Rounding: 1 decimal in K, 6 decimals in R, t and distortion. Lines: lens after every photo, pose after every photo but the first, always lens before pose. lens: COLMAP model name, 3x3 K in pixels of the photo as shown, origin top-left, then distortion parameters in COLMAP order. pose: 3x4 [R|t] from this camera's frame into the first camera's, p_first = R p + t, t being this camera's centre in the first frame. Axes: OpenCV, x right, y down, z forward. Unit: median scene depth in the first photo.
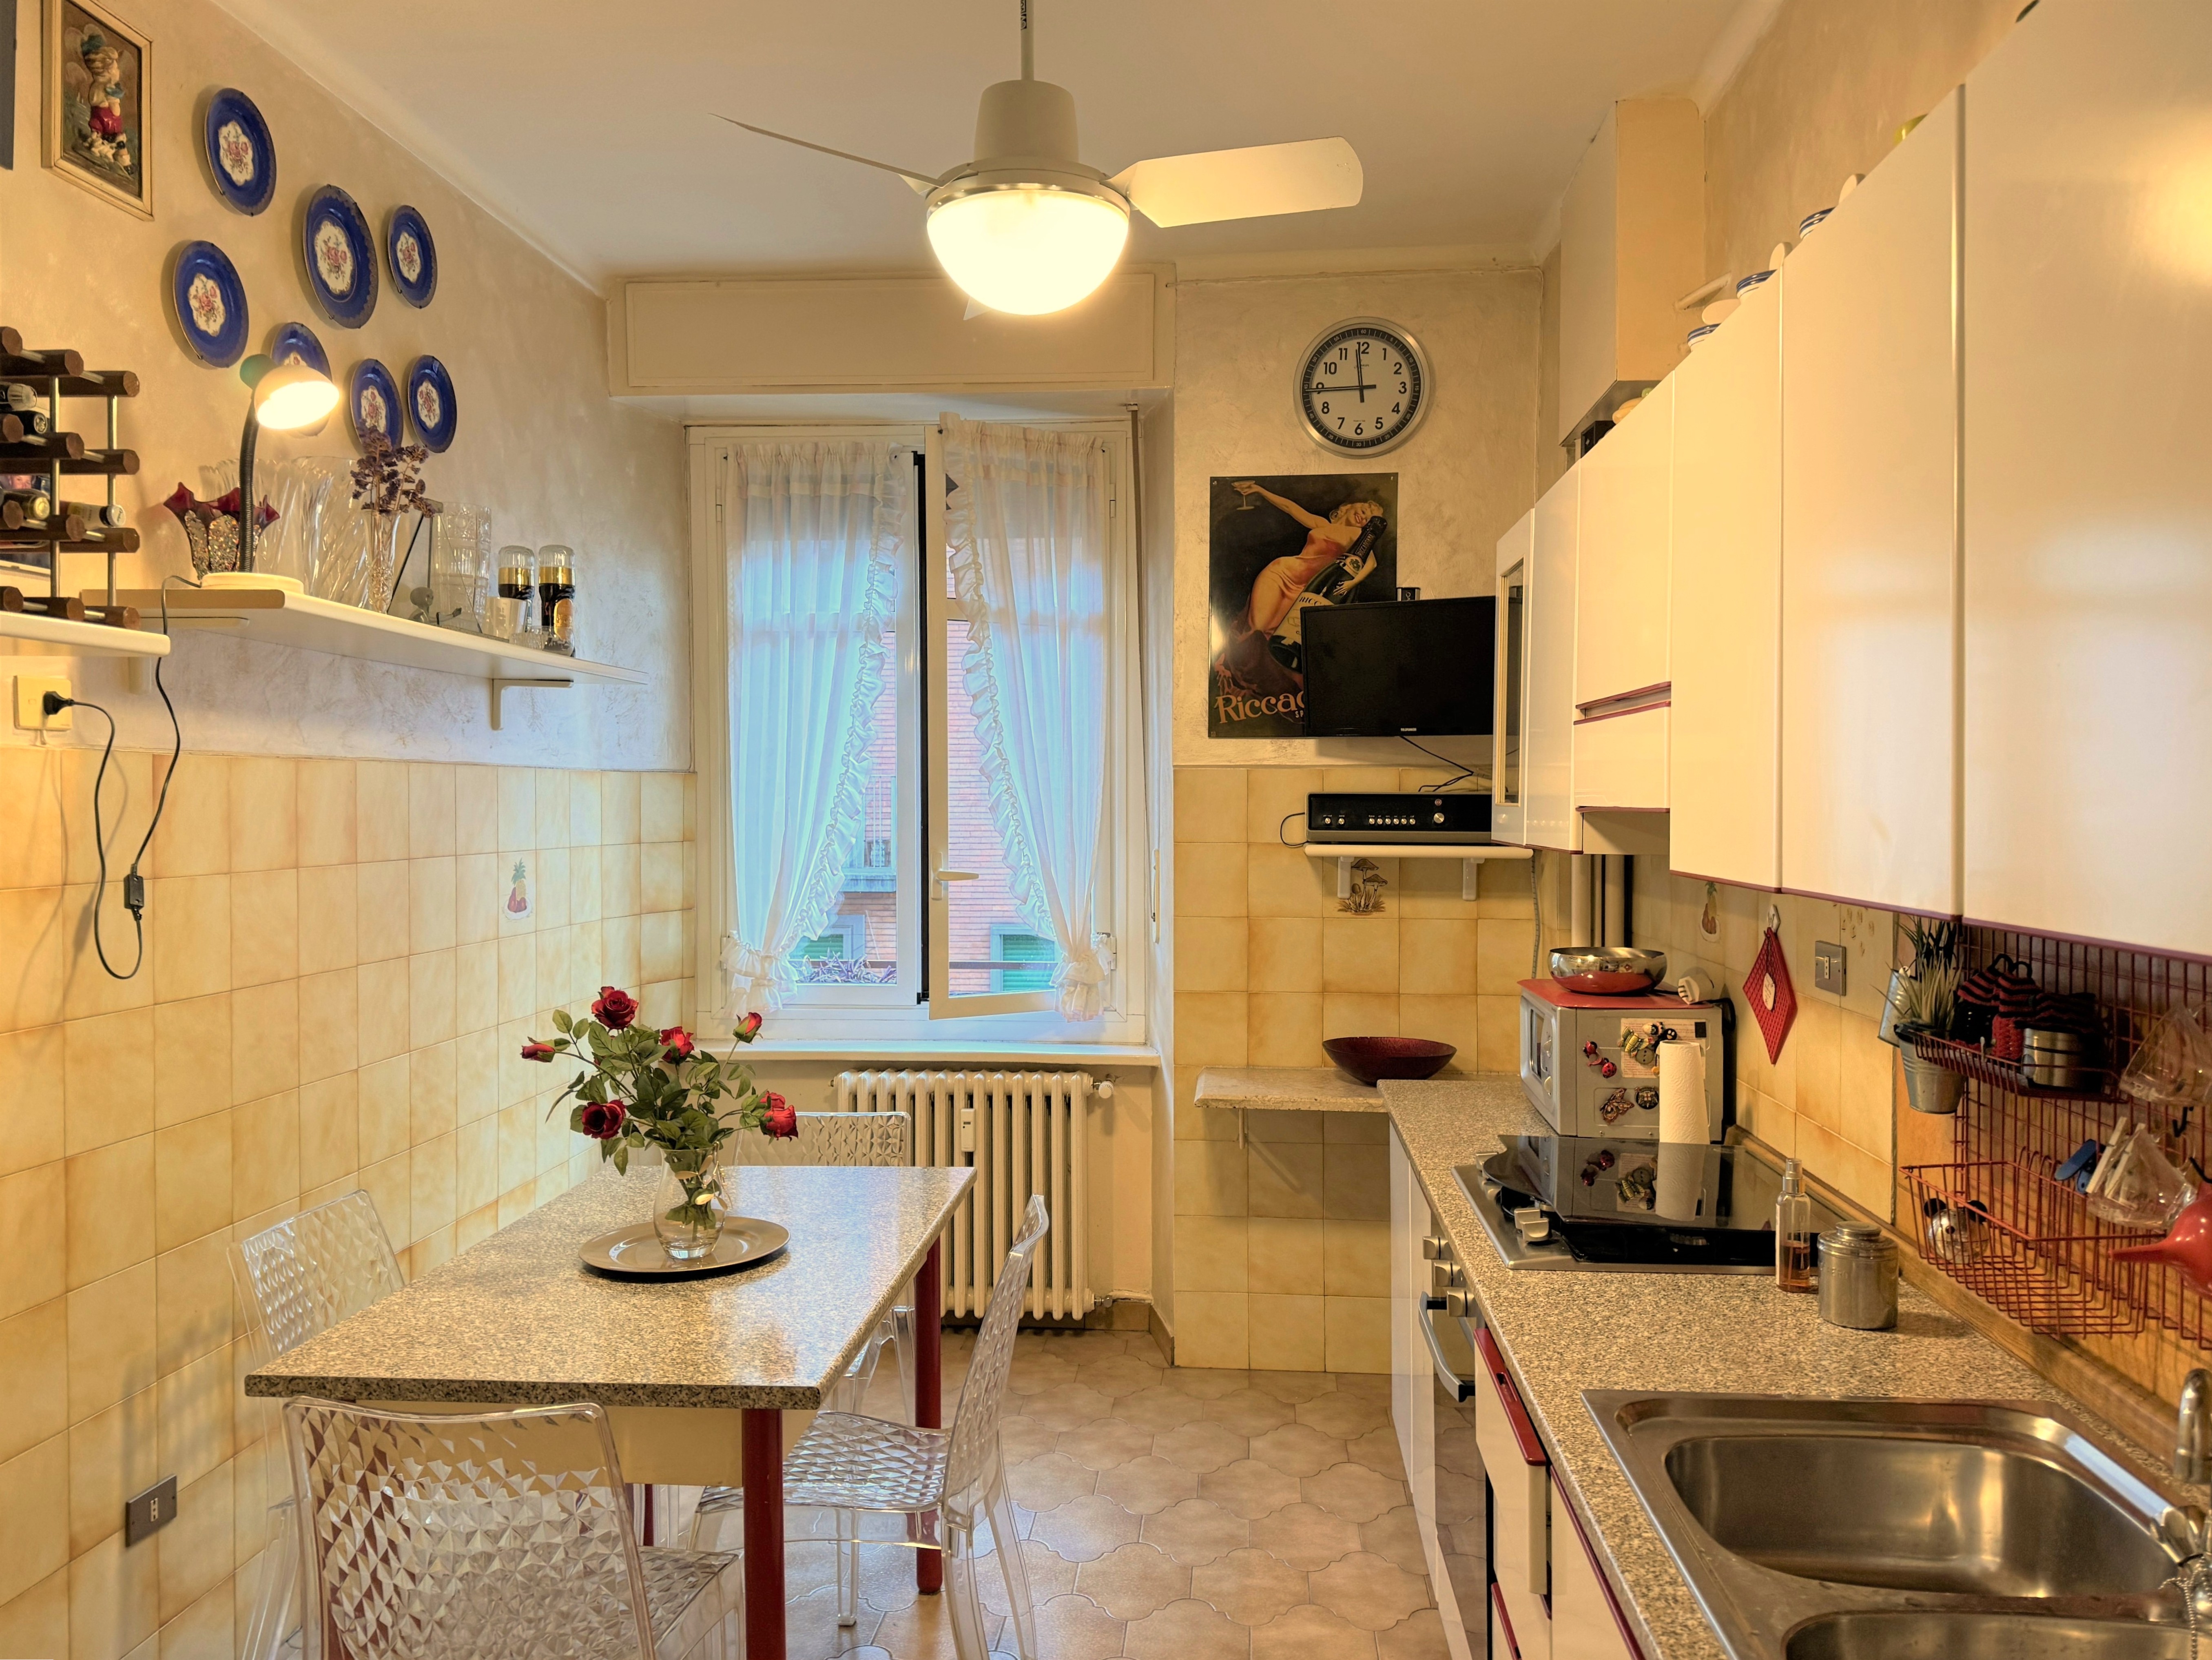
lens RADIAL K [[1557.9, 0, 1106.2], [0, 1557.9, 821.9], [0, 0, 1]] dist [0.014351, -0.015327]
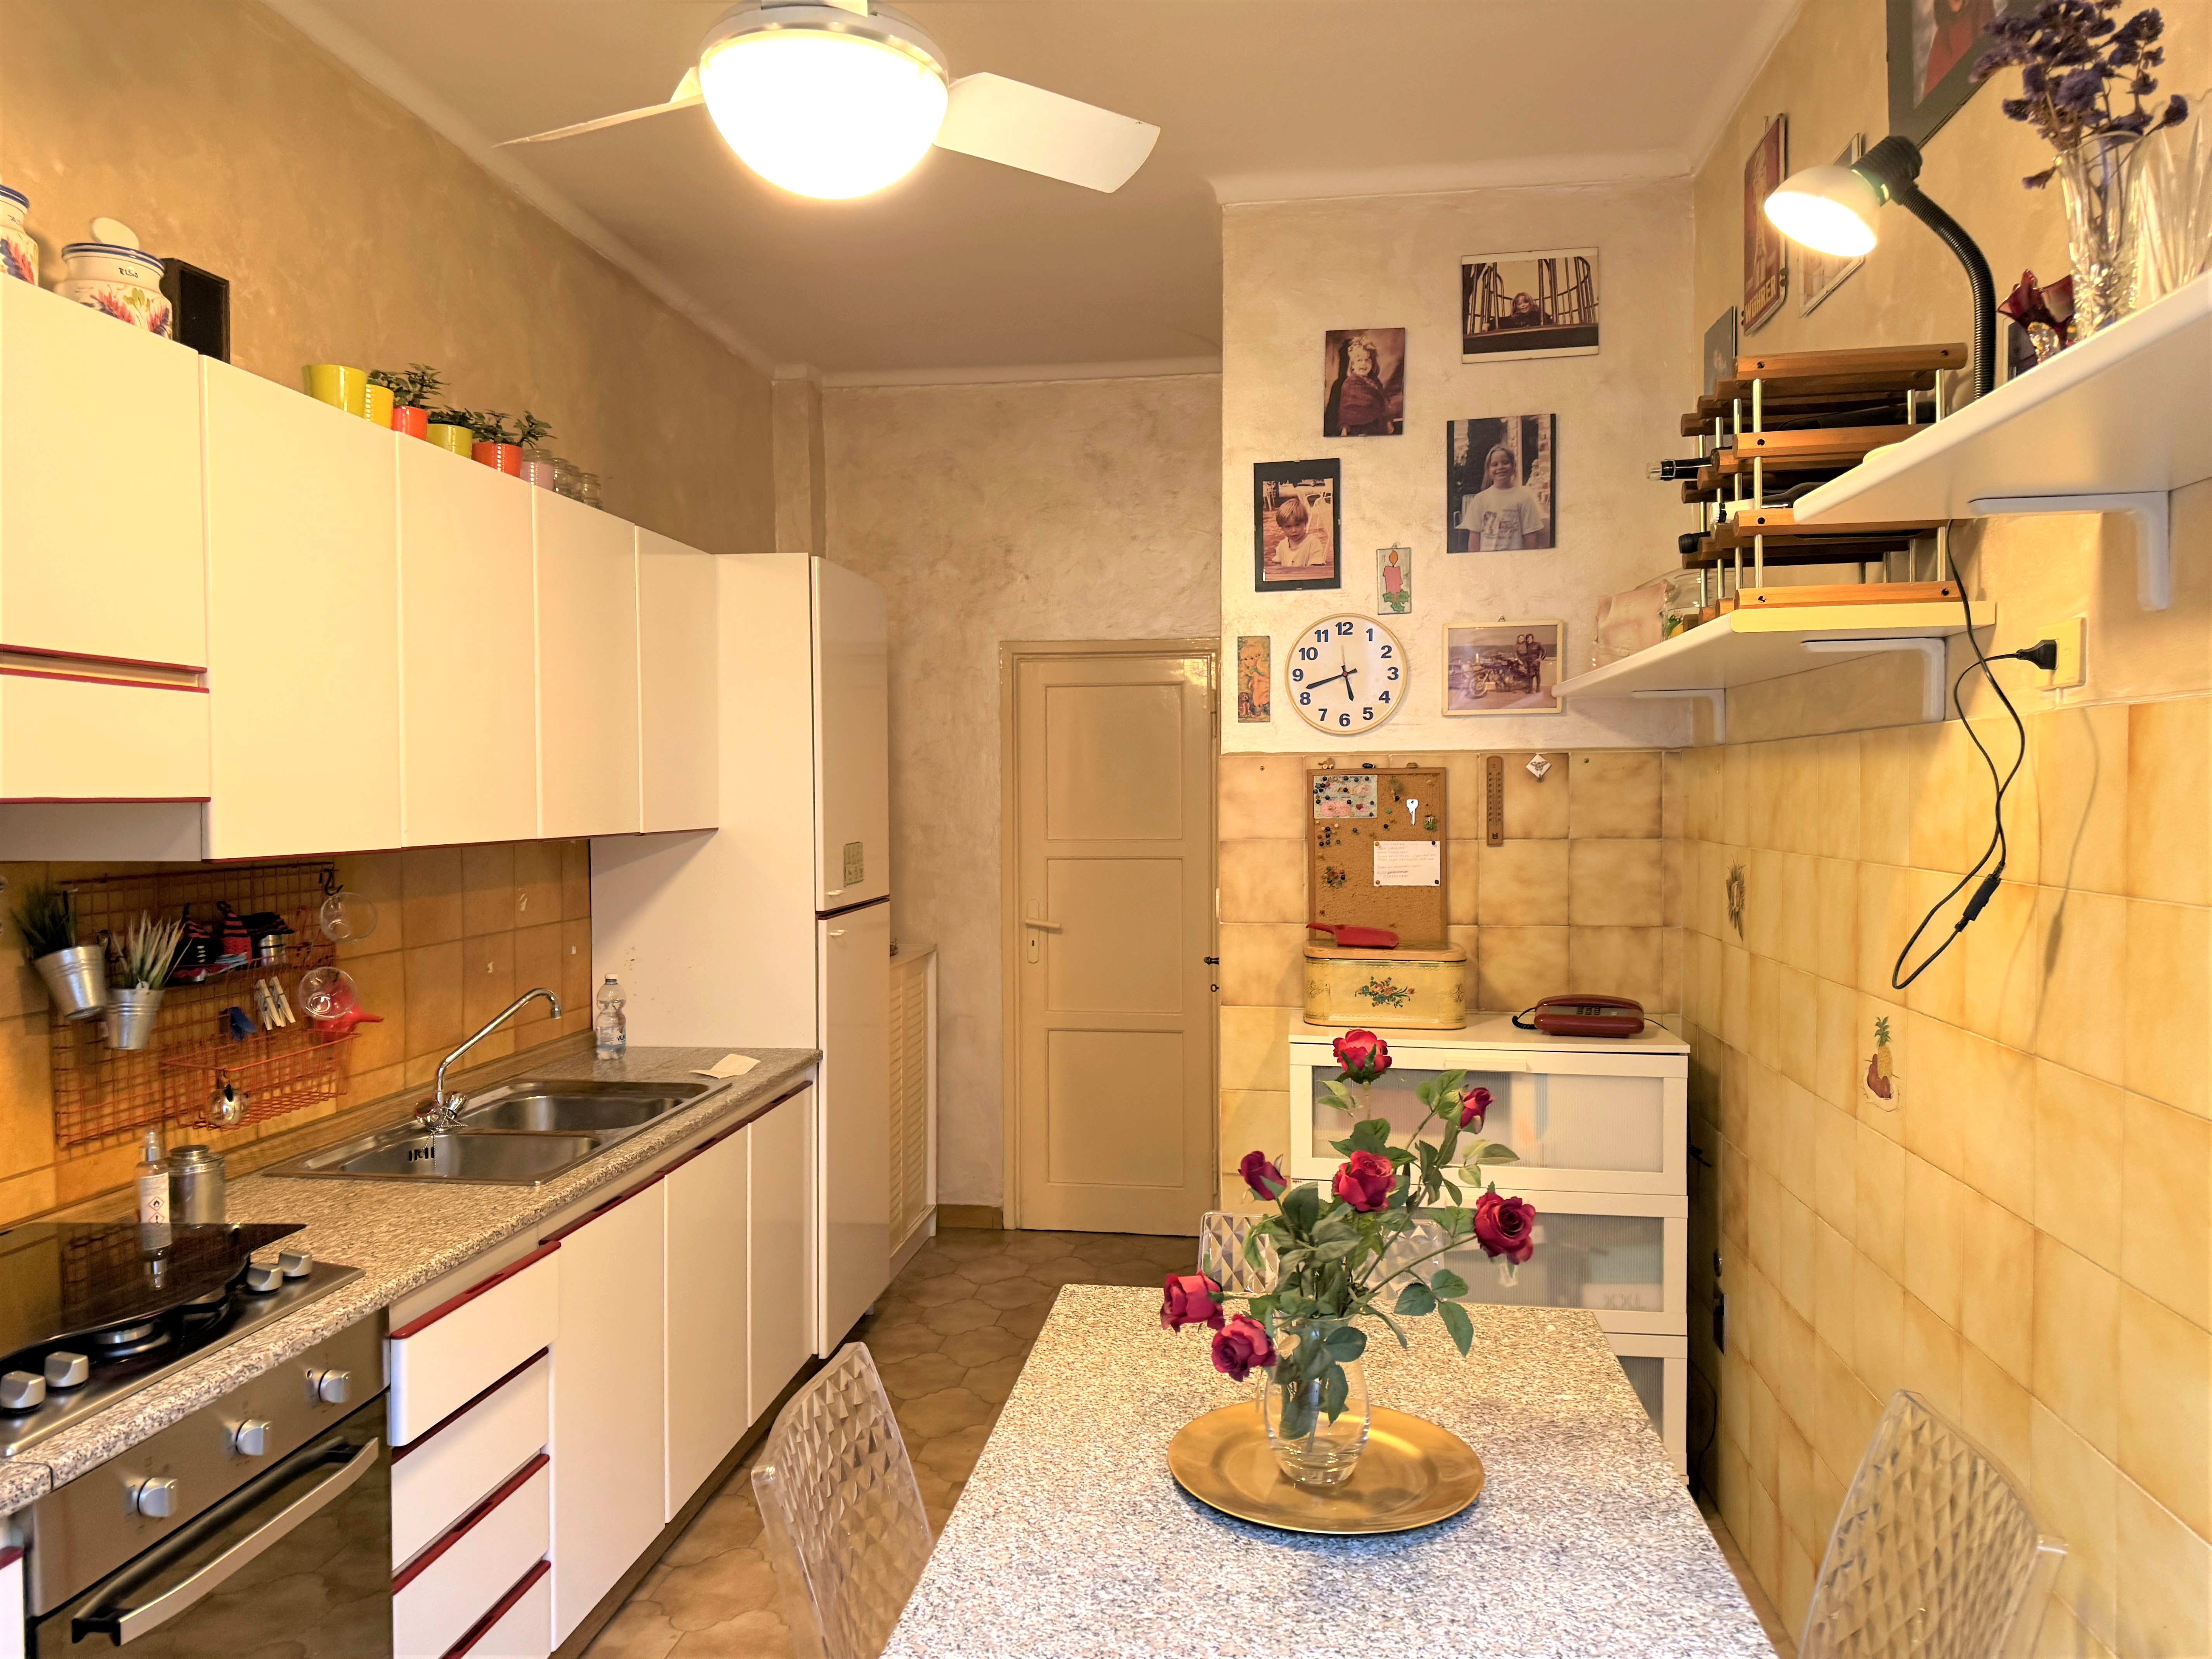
lens RADIAL K [[1557.8, 0, 1103.8], [0, 1557.8, 822.4], [0, 0, 1]] dist [0.014351, -0.015327]
pose [[-0.998702, 0.004278, 0.050754, -0.232413], [0.006200, 0.999268, 0.037759, -0.024275], [-0.050555, 0.038024, -0.997997, 1.809610]]
